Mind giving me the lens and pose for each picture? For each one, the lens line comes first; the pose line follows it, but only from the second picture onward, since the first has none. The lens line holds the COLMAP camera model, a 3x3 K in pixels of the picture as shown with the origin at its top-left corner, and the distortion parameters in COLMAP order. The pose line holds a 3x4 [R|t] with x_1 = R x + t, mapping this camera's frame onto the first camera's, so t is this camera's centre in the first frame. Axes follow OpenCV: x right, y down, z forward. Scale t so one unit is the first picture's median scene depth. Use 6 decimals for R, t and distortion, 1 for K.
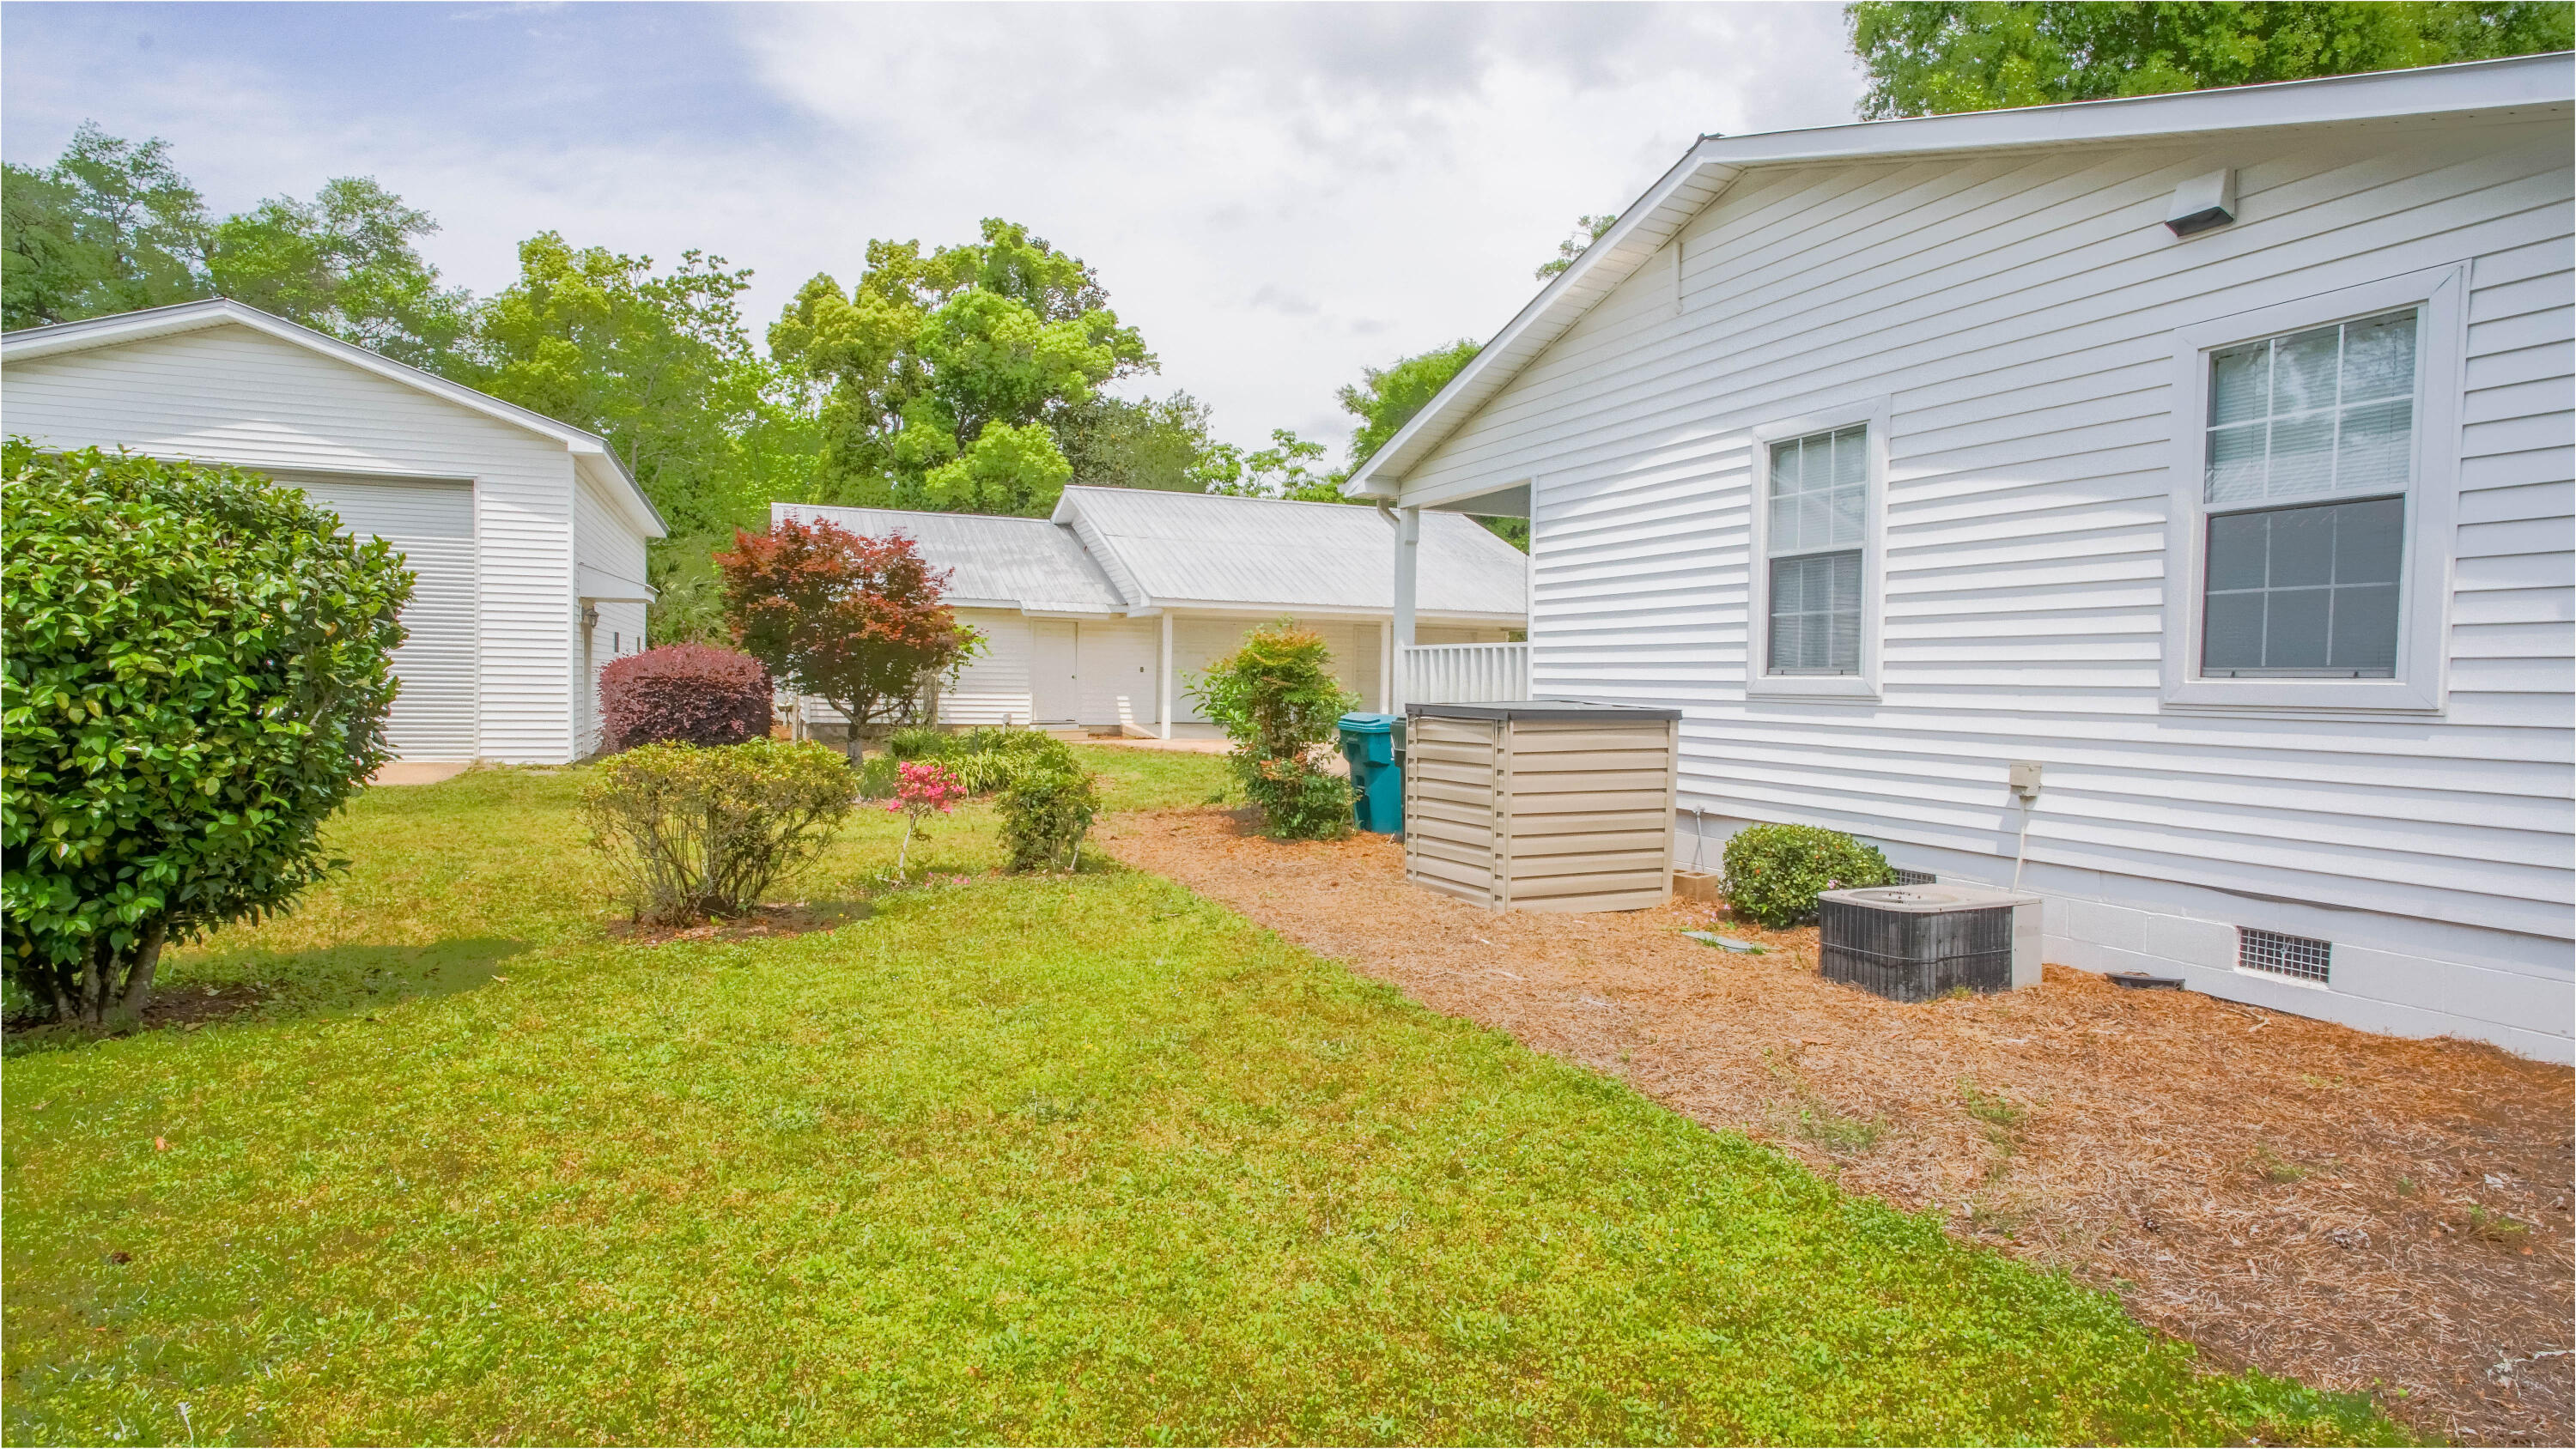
lens RADIAL K [[1221.7, 0, 1288.0], [0, 1221.7, 724.5], [0, 0, 1]] dist [-0.037430, 0.000048]
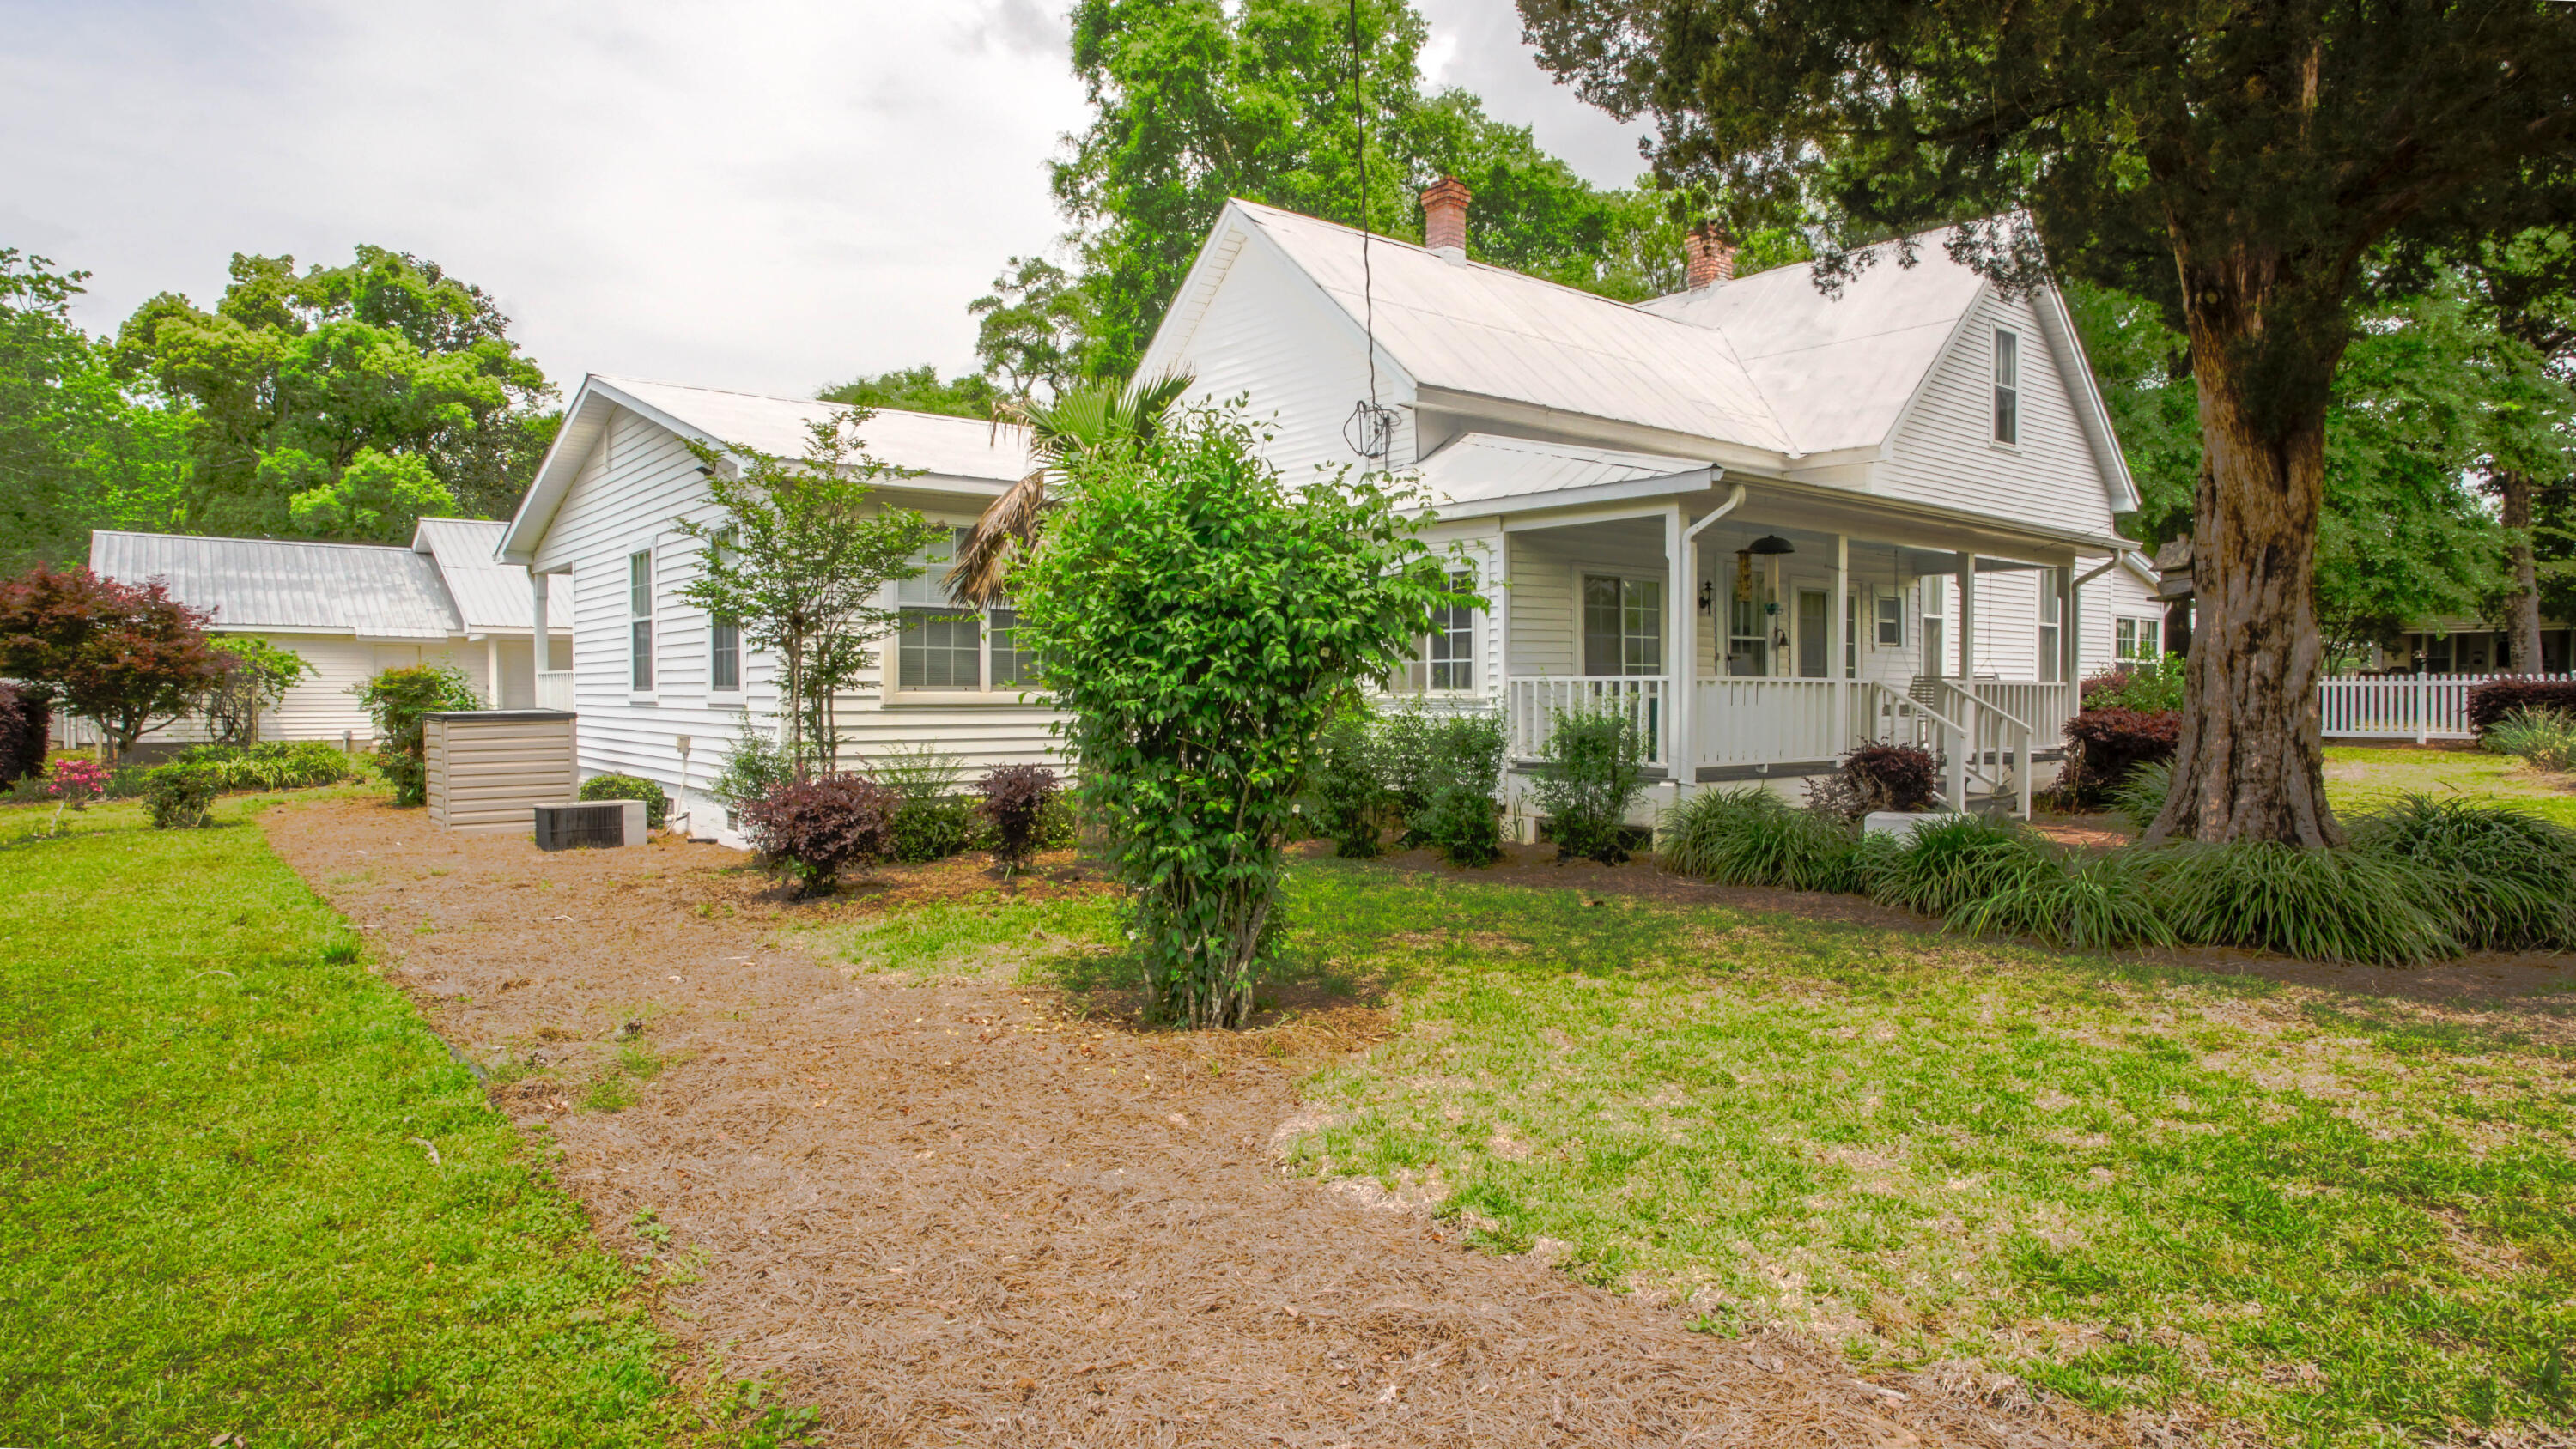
lens RADIAL K [[1368.2, 0, 1288.0], [0, 1368.2, 724.5], [0, 0, 1]] dist [-0.053833, 0.037900]
pose [[0.966629, -0.023280, 0.255122, 0.218097], [0.025573, 0.999657, -0.005675, 0.011528], [-0.254903, 0.012009, 0.966892, -0.299787]]
